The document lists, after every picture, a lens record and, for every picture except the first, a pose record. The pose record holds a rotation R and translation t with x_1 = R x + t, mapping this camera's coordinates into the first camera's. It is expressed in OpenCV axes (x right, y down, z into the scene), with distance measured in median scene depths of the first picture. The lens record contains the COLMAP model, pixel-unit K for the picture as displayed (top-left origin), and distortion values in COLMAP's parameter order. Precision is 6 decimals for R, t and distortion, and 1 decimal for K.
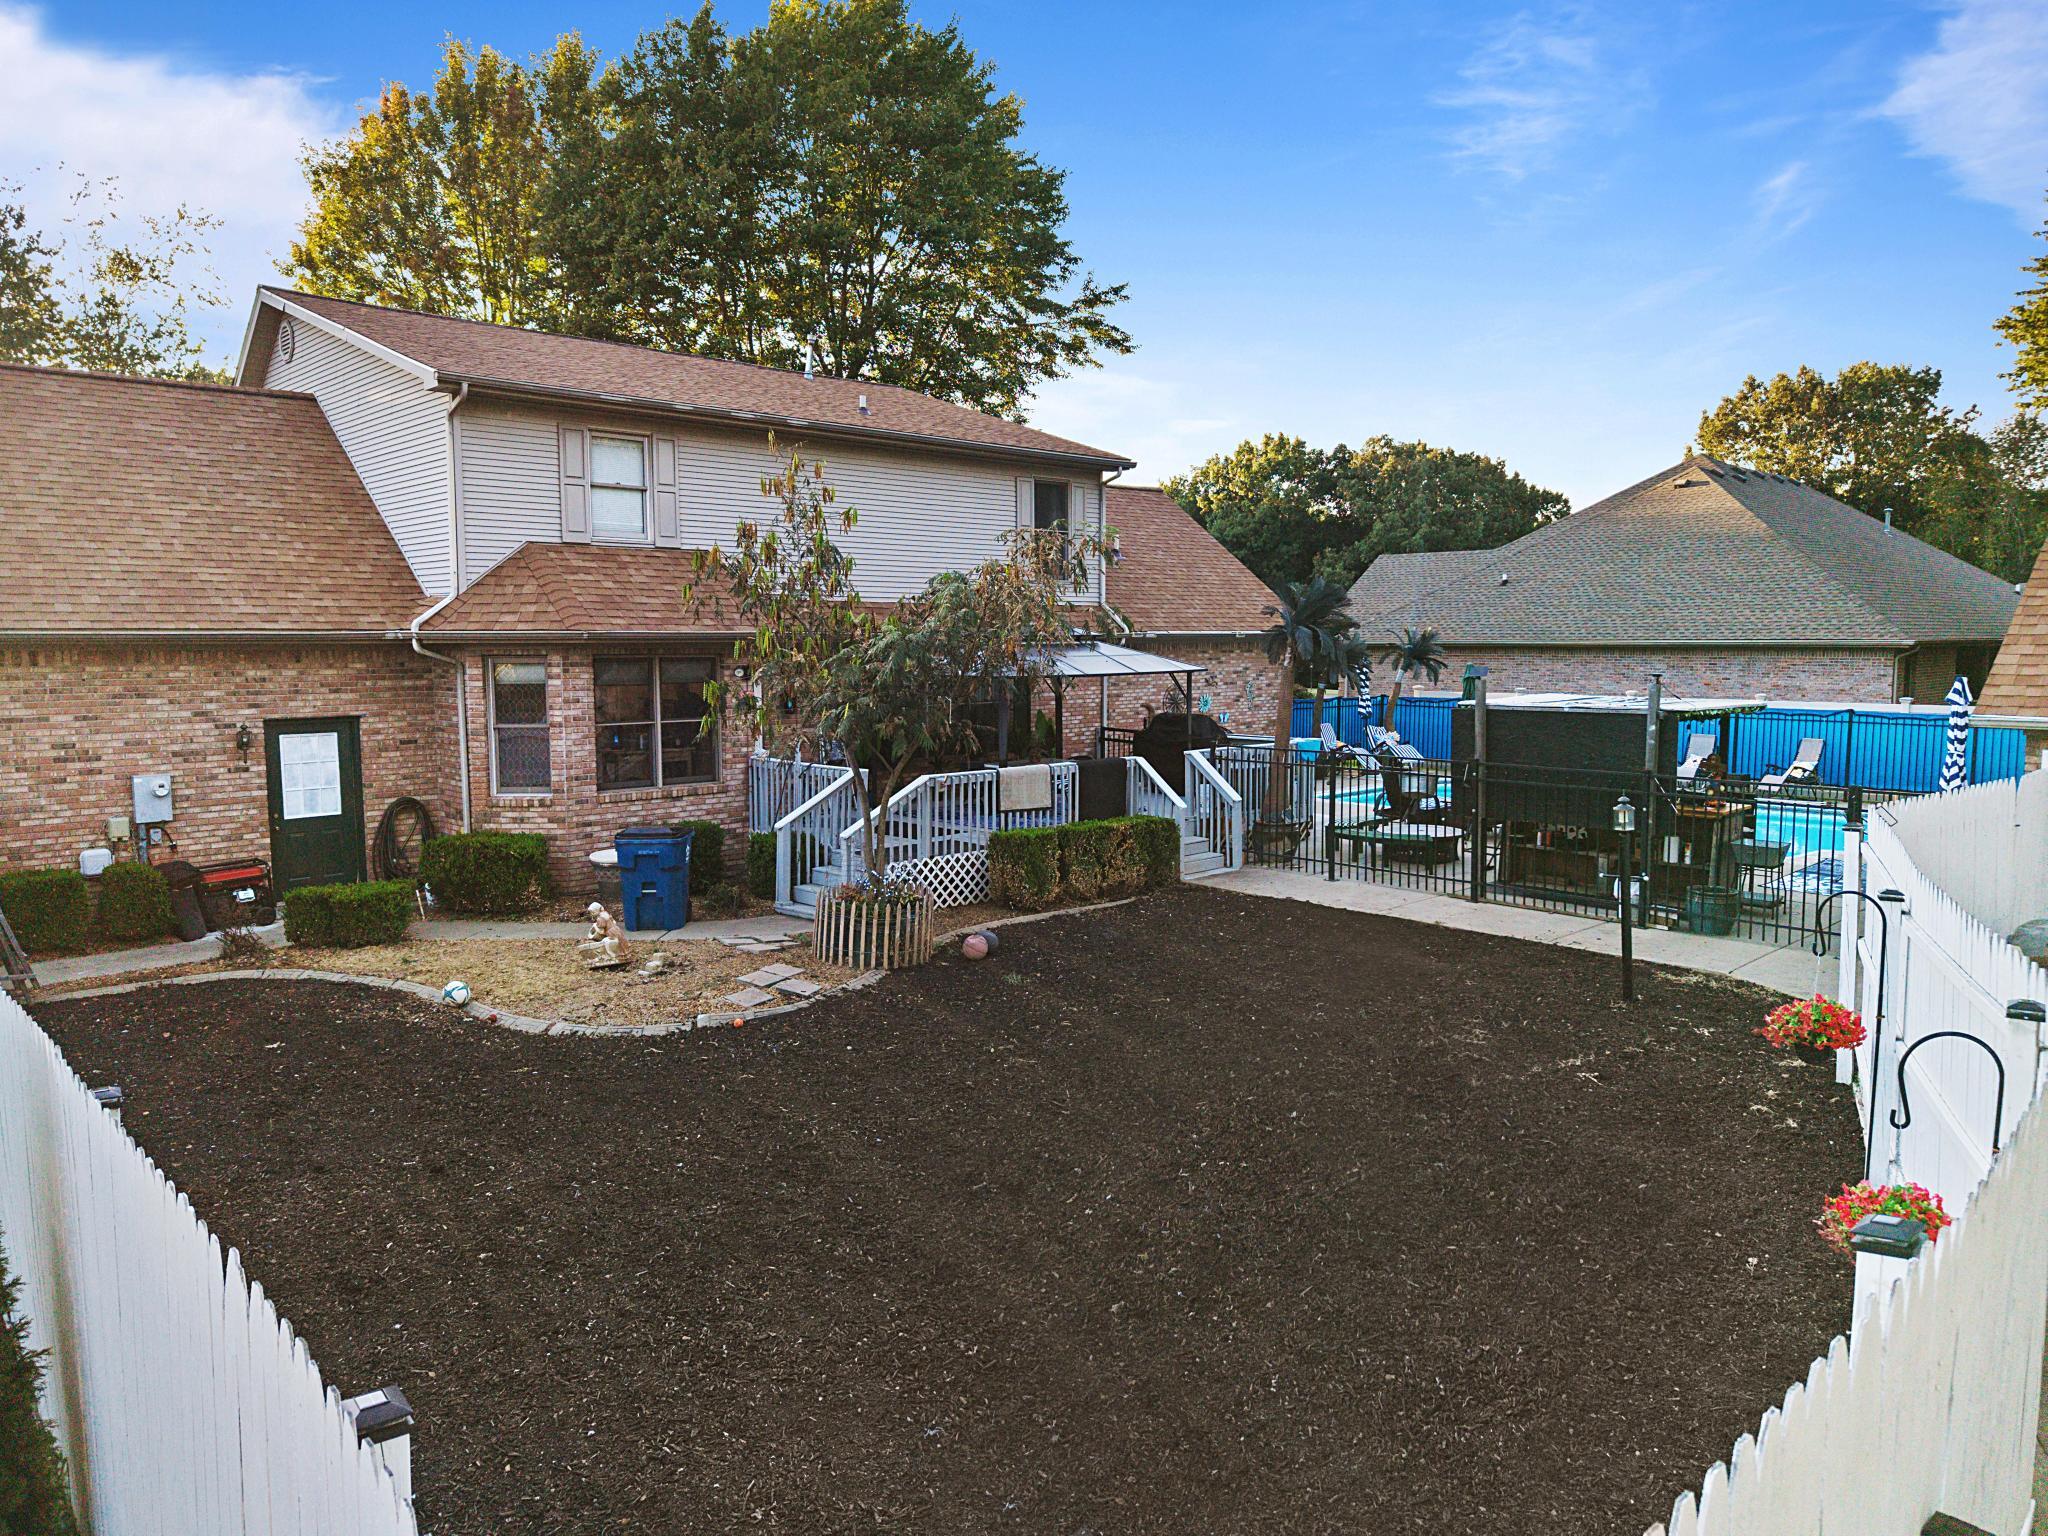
lens RADIAL K [[1379.2, 0, 1017.6], [0, 1379.2, 766.2], [0, 0, 1]] dist [0.005989, 0.004930]
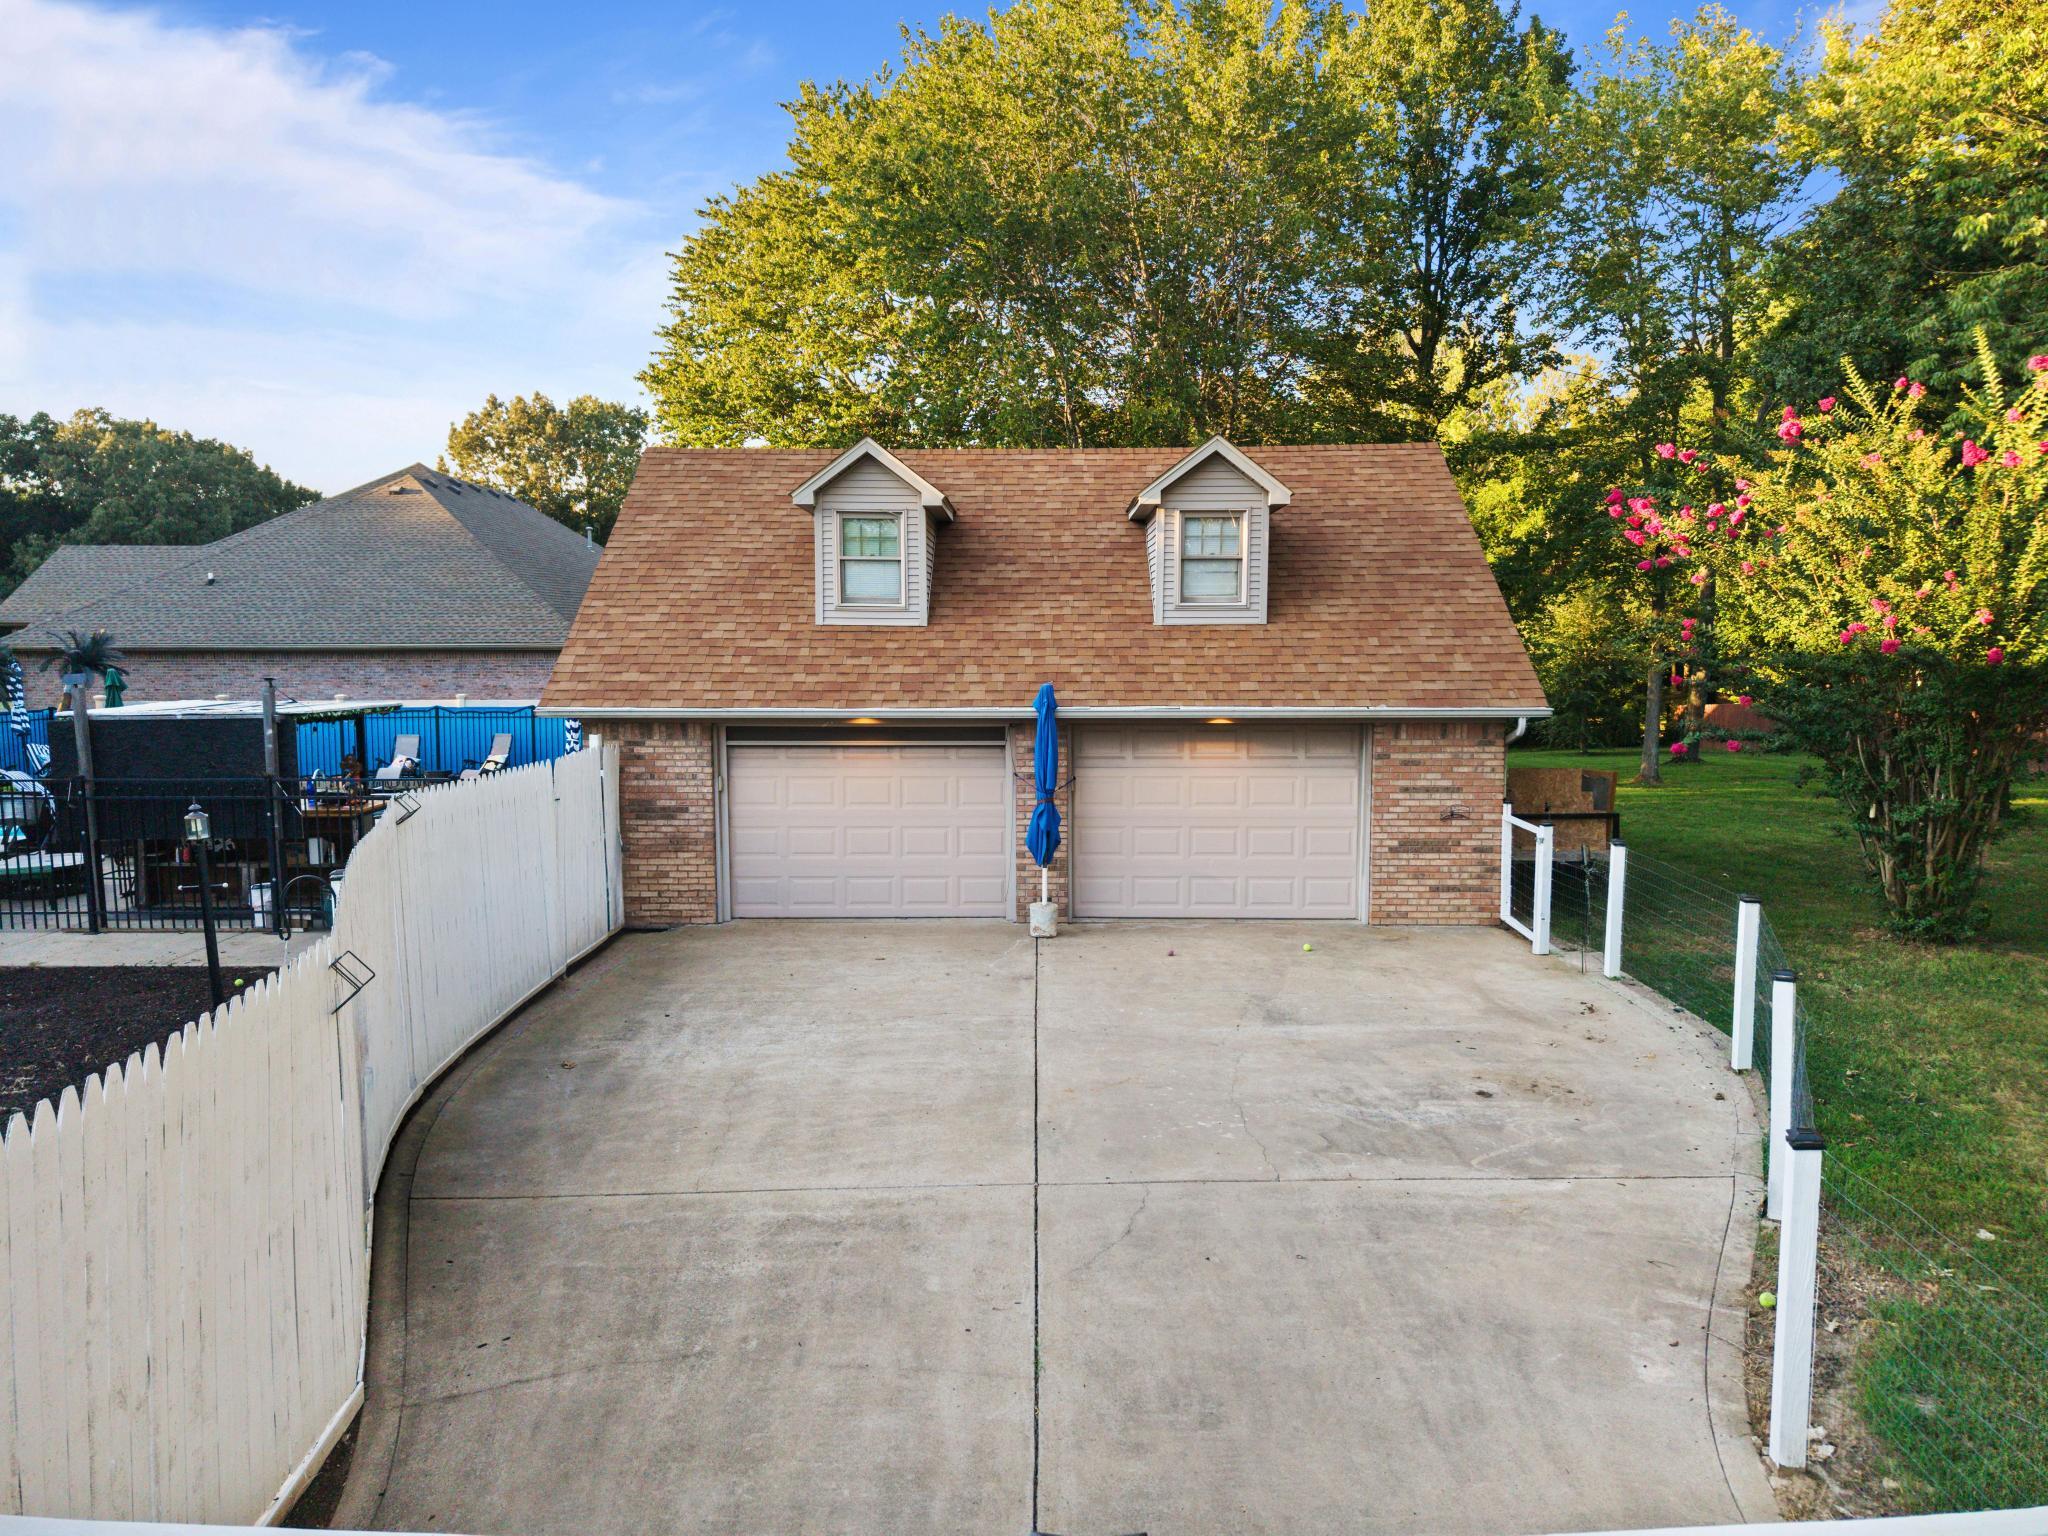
lens RADIAL K [[1379.2, 0, 1017.6], [0, 1379.2, 766.2], [0, 0, 1]] dist [0.005989, 0.004930]
pose [[0.682827, -0.067817, 0.727426, 0.092696], [0.069764, 0.997185, 0.027480, 0.006445], [-0.727242, 0.031984, 0.685636, -0.065282]]
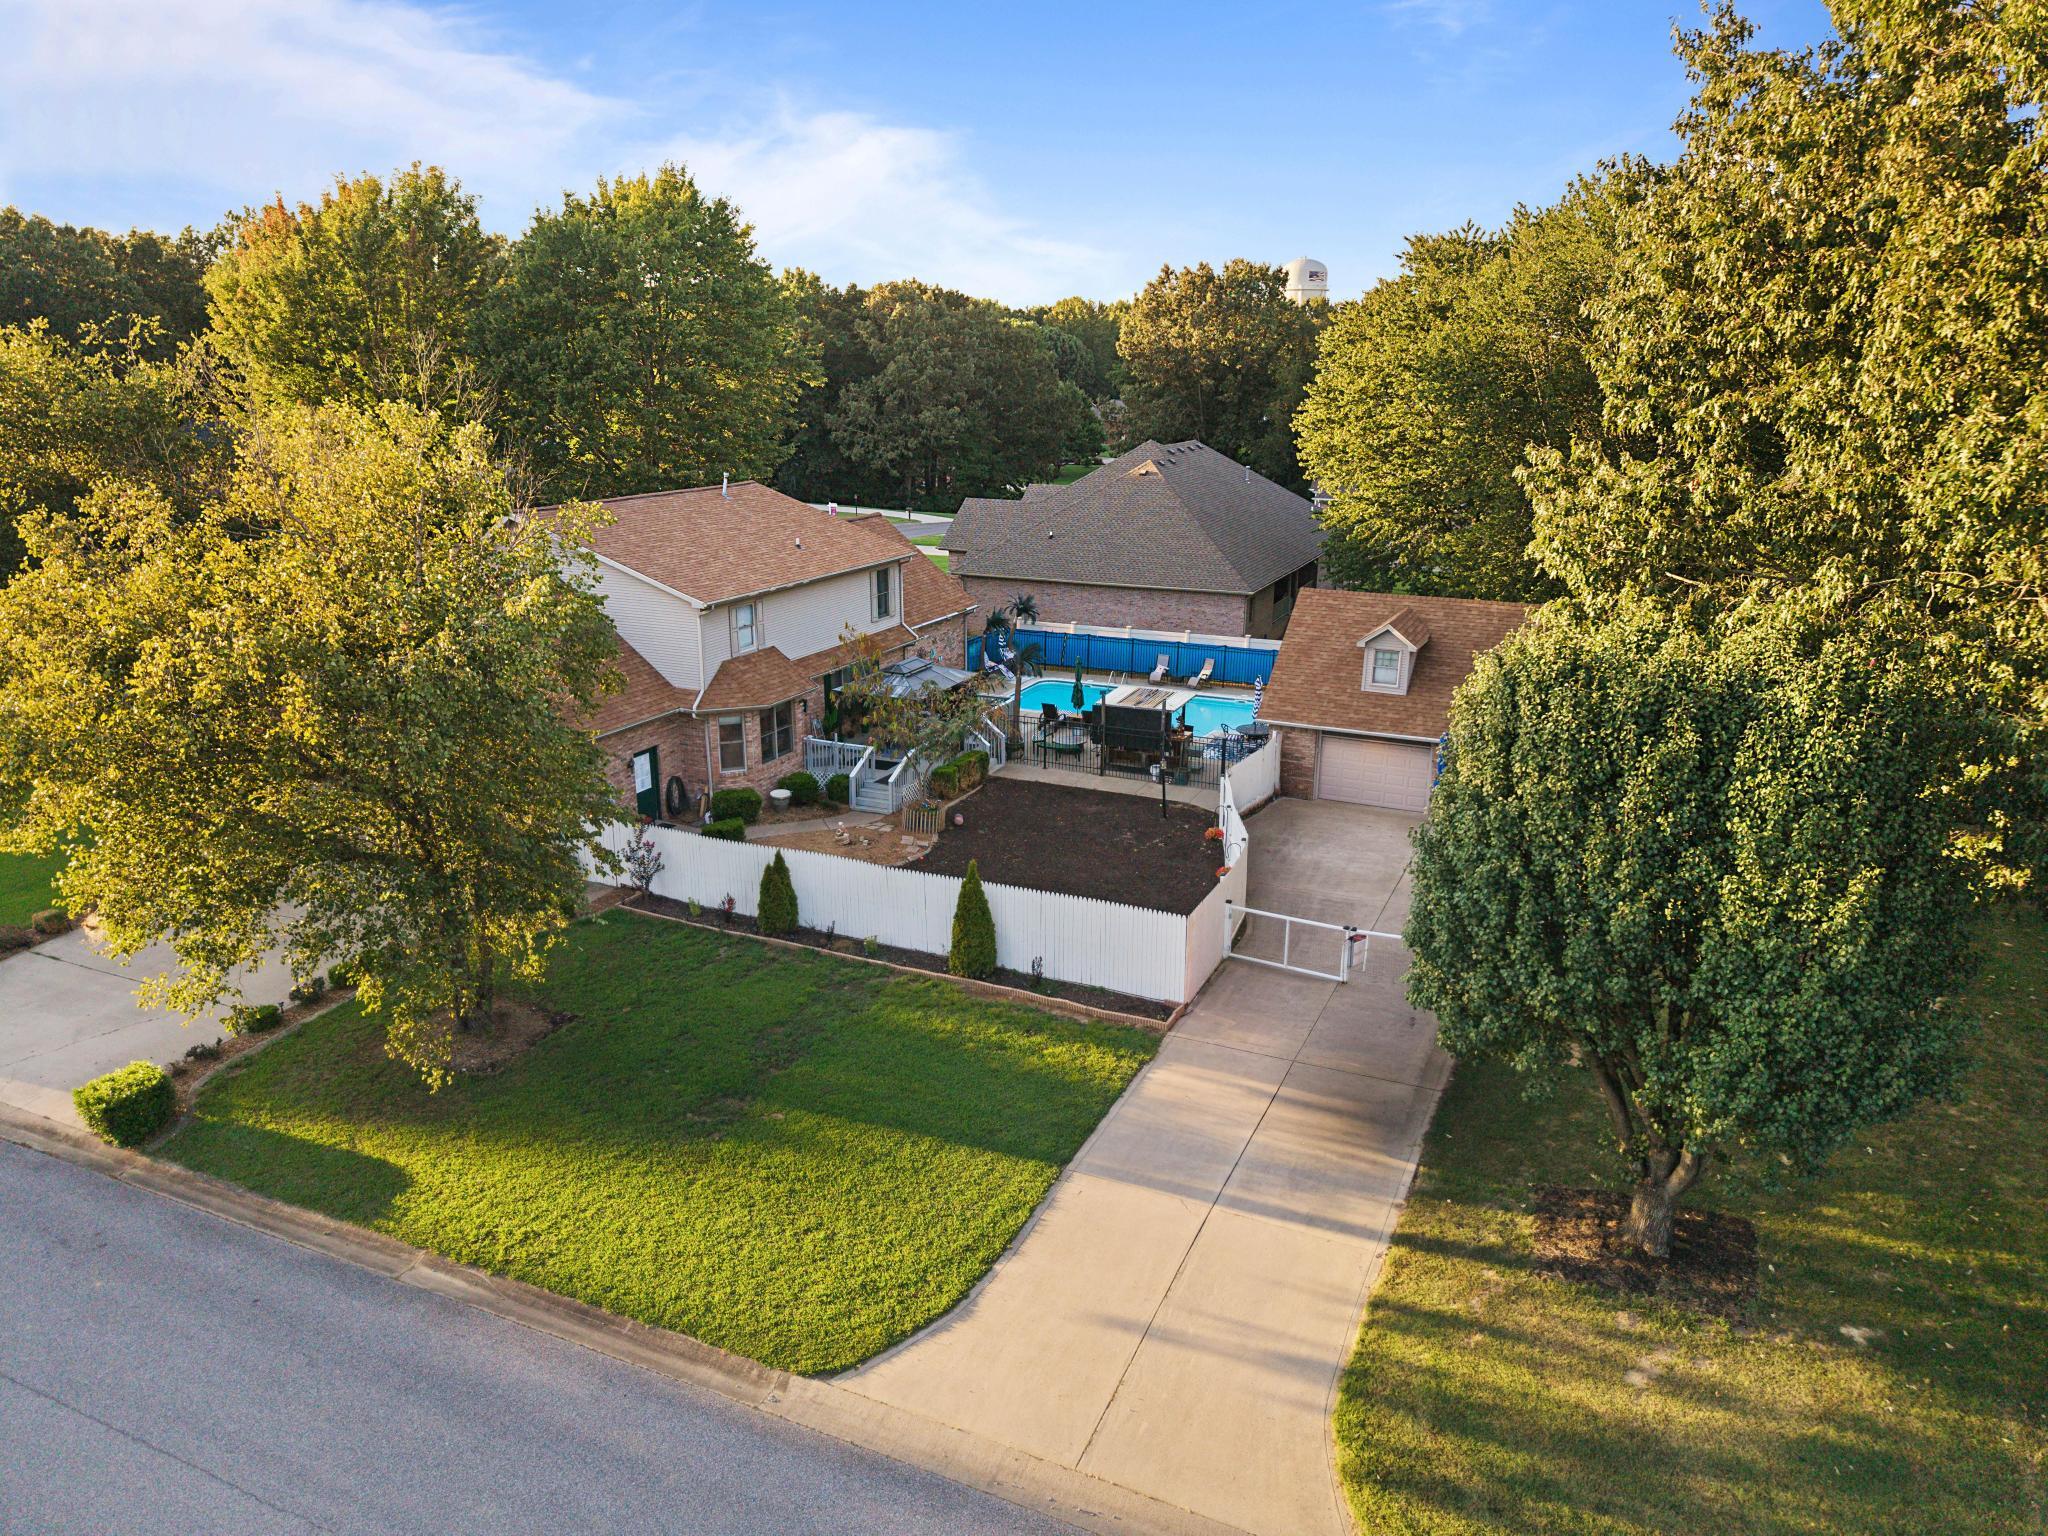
lens RADIAL K [[1379.2, 0, 1017.6], [0, 1379.2, 766.2], [0, 0, 1]] dist [0.005989, 0.004930]
pose [[0.924514, -0.096882, 0.368629, -0.809615], [0.024892, 0.980438, 0.195247, -0.452306], [-0.380334, -0.171333, 0.908841, -1.370325]]
